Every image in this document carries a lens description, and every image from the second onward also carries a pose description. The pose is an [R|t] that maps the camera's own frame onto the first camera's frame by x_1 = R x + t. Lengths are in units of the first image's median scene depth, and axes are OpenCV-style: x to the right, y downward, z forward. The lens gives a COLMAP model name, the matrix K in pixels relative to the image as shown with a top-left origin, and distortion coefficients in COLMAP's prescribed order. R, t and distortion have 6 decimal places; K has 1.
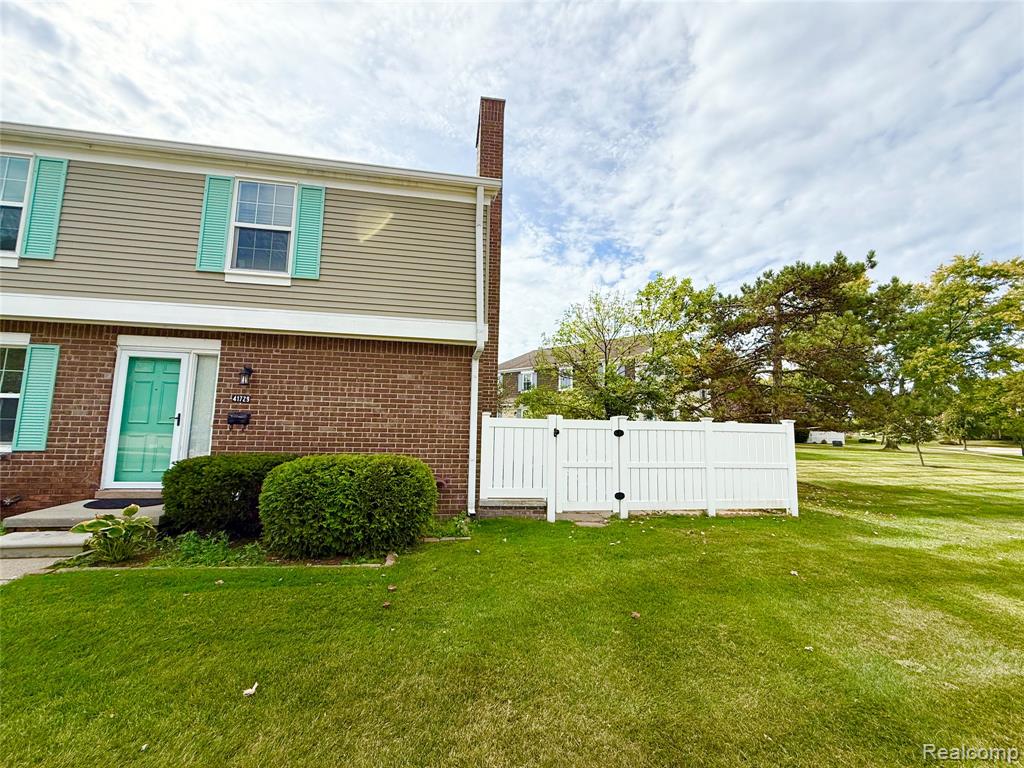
lens RADIAL K [[407.5, 0, 510.2], [0, 407.5, 380.0], [0, 0, 1]] dist [0.002008, -0.000590]
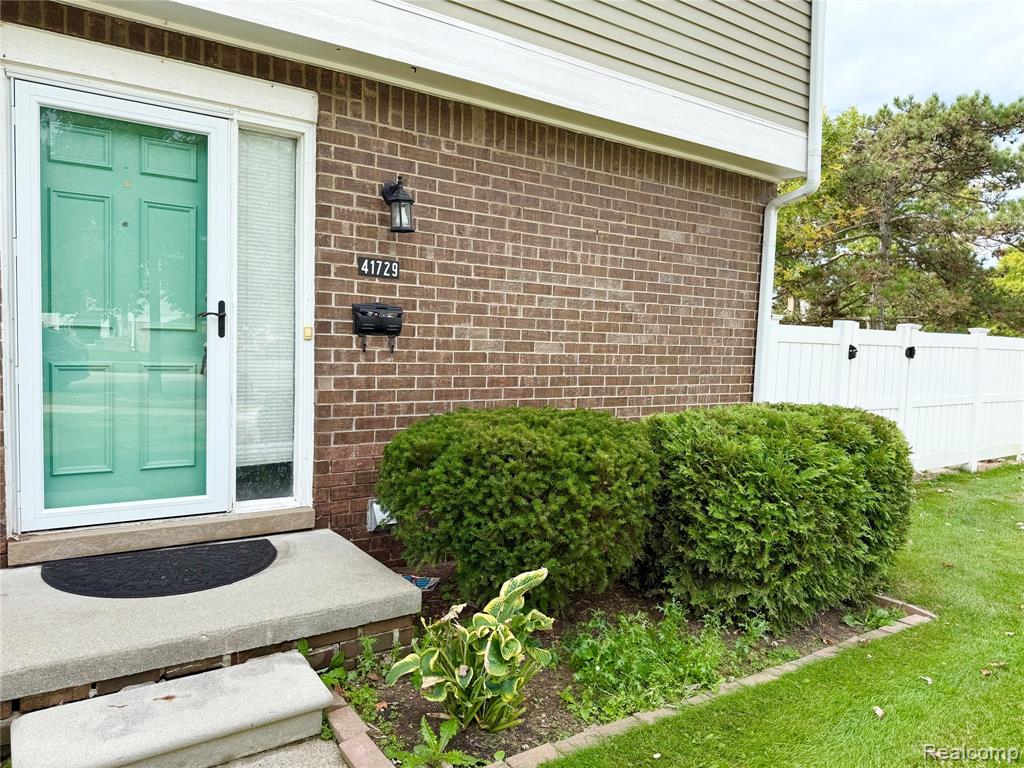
lens RADIAL K [[719.1, 0, 509.5], [0, 719.1, 392.9], [0, 0, 1]] dist [0.047284, -0.062527]
pose [[0.897021, -0.024224, 0.441324, -0.834353], [-0.070786, 0.977735, 0.197544, 0.018736], [-0.436283, -0.208441, 0.875334, 0.330144]]
